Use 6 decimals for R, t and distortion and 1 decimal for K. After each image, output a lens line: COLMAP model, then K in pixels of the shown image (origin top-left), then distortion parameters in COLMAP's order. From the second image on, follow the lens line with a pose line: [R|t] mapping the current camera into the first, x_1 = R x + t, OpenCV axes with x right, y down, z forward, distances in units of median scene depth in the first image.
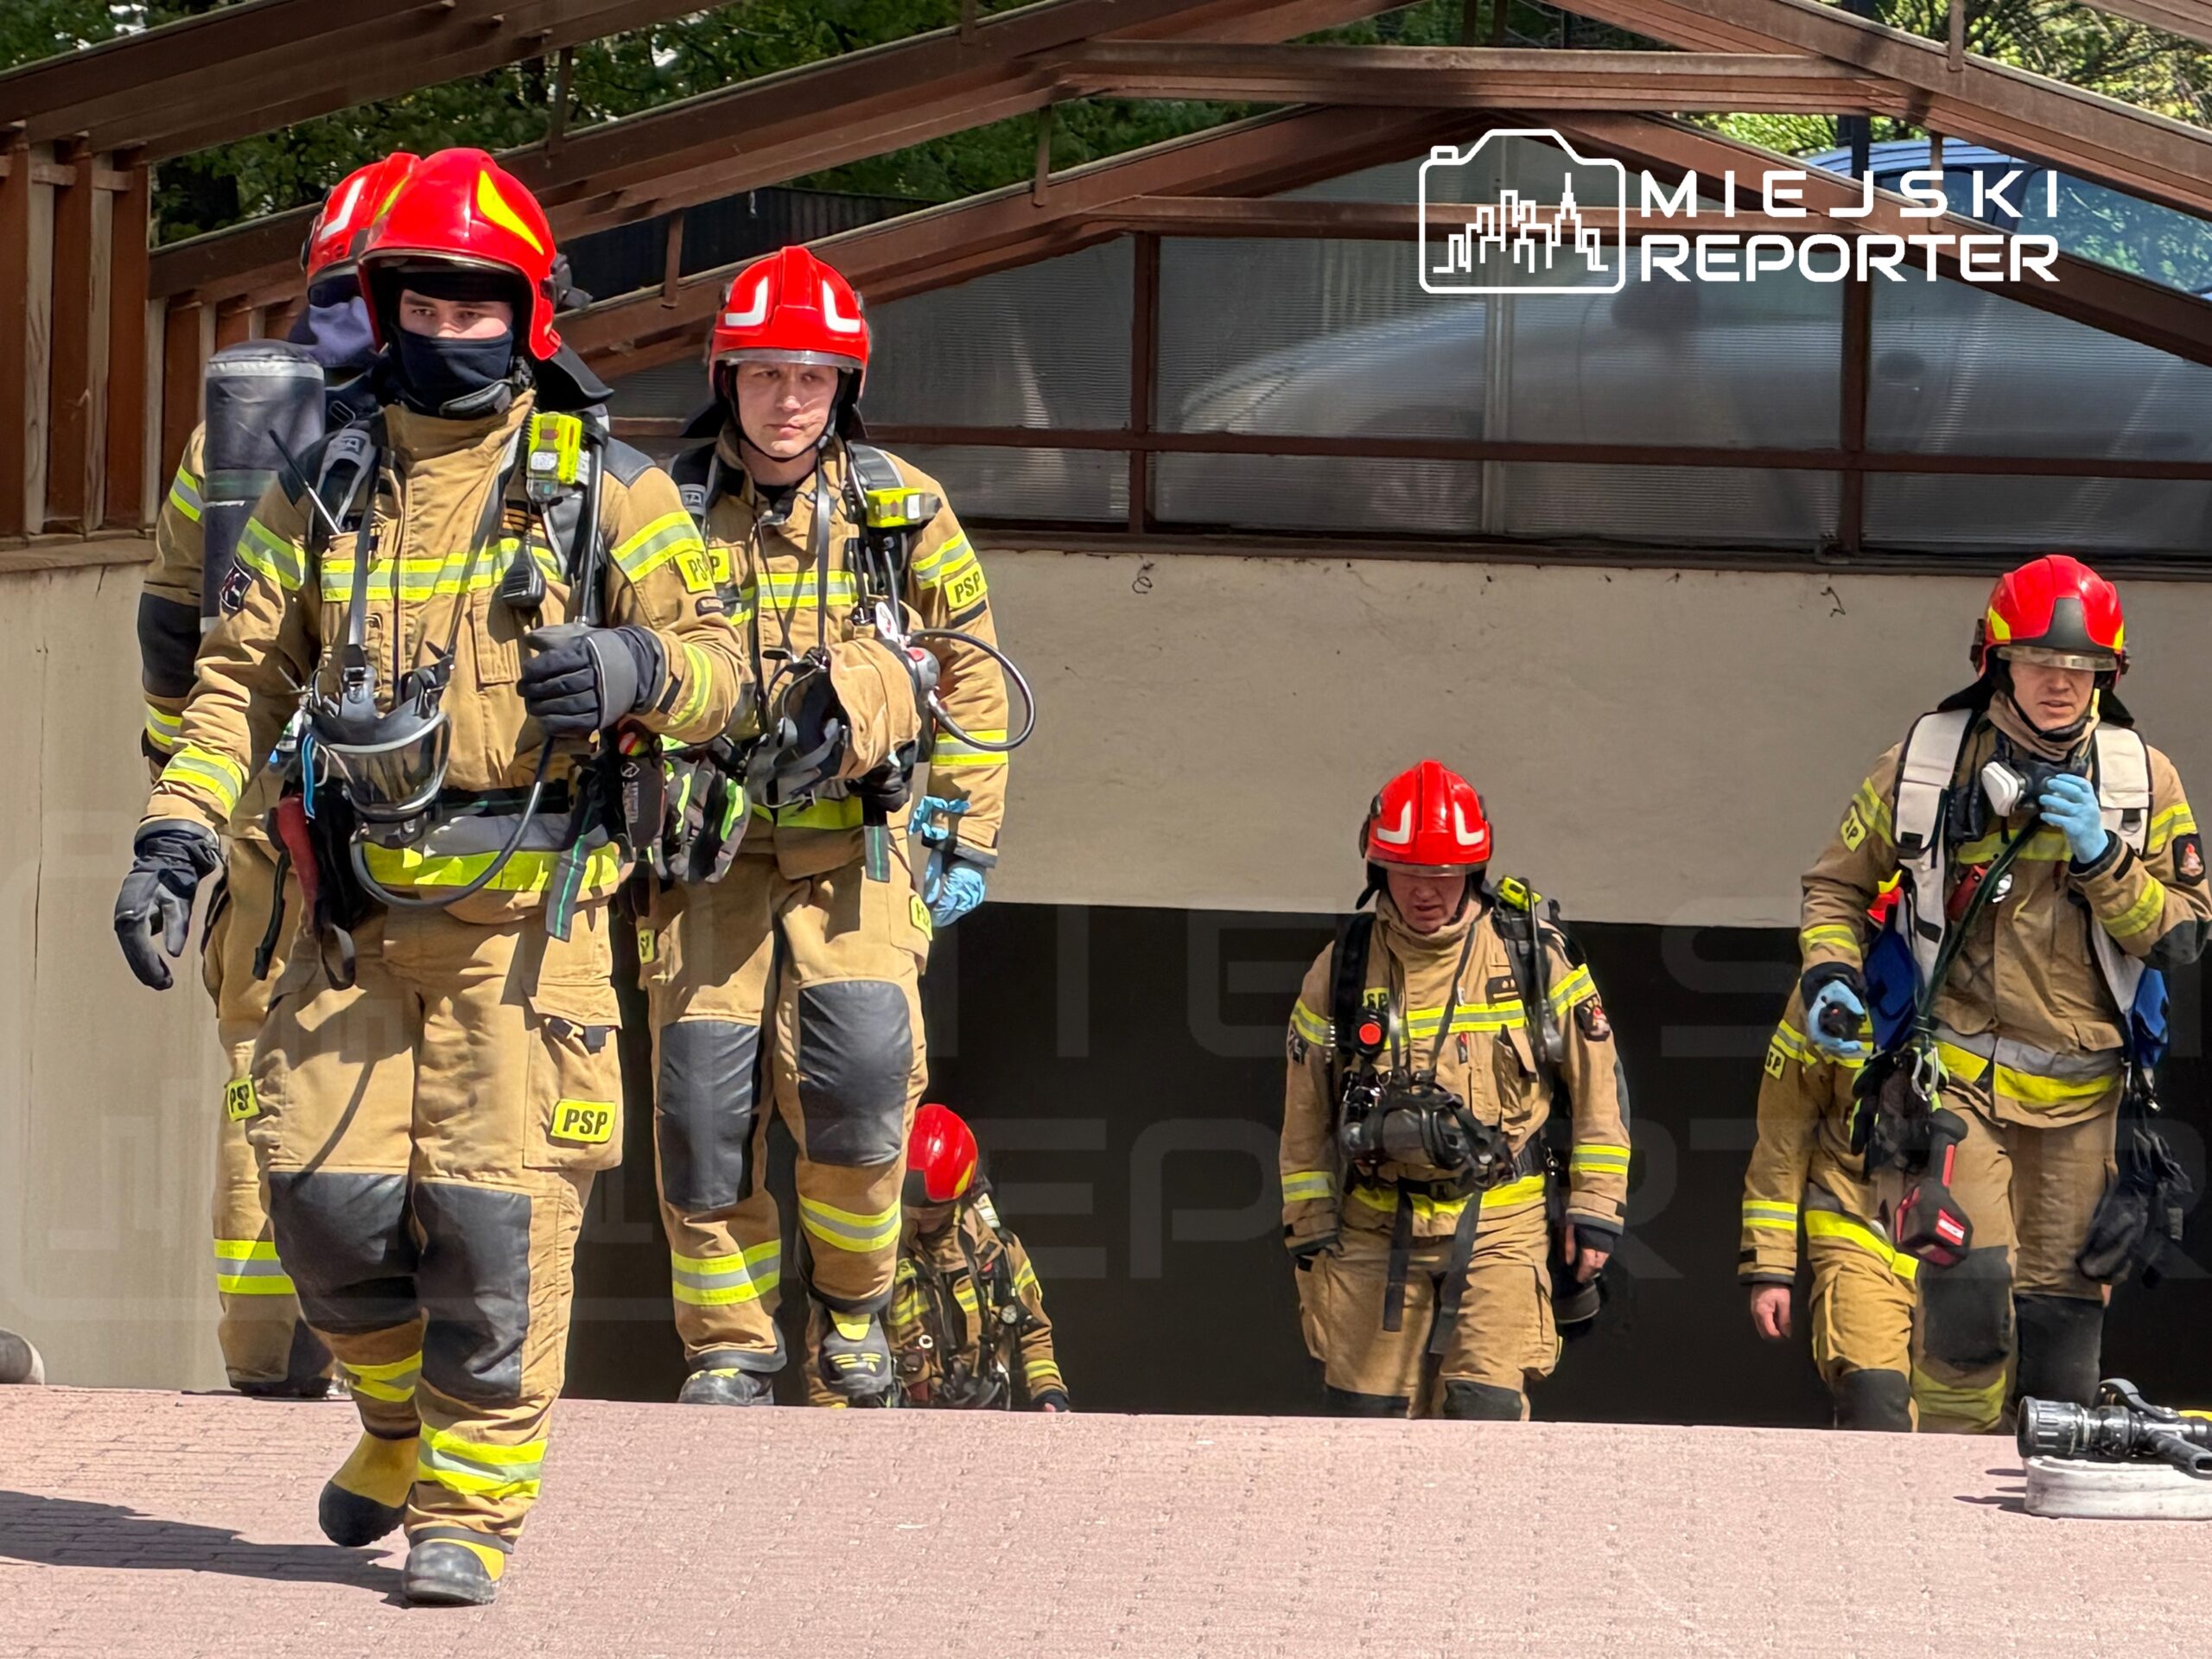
lens RADIAL K [[12699.7, 0, 1106.0], [0, 12699.7, 829.5], [0, 0, 1]] dist [0.620824, 19.600867]
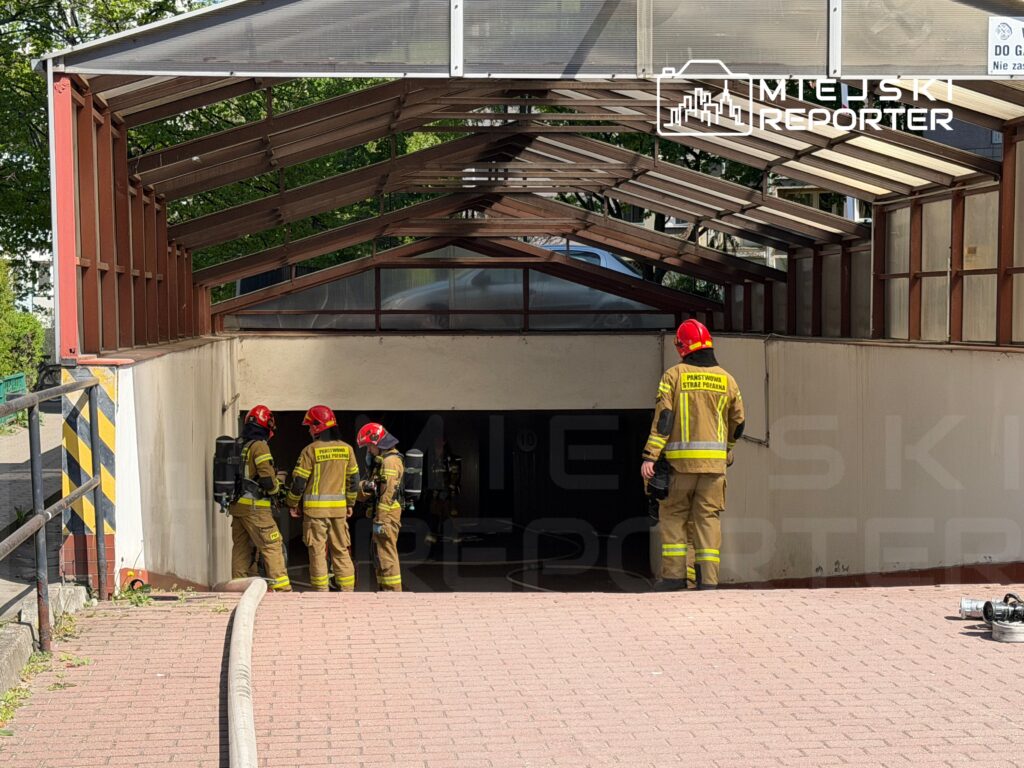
lens RADIAL K [[1937.8, 0, 512.0], [0, 1937.8, 384.0], [0, 0, 1]] dist [-0.007619, -0.030034]
pose [[0.989460, -0.033291, 0.140931, -0.050716], [0.032697, 0.999444, 0.006524, -0.006696], [-0.141069, -0.001847, 0.989998, 0.275309]]
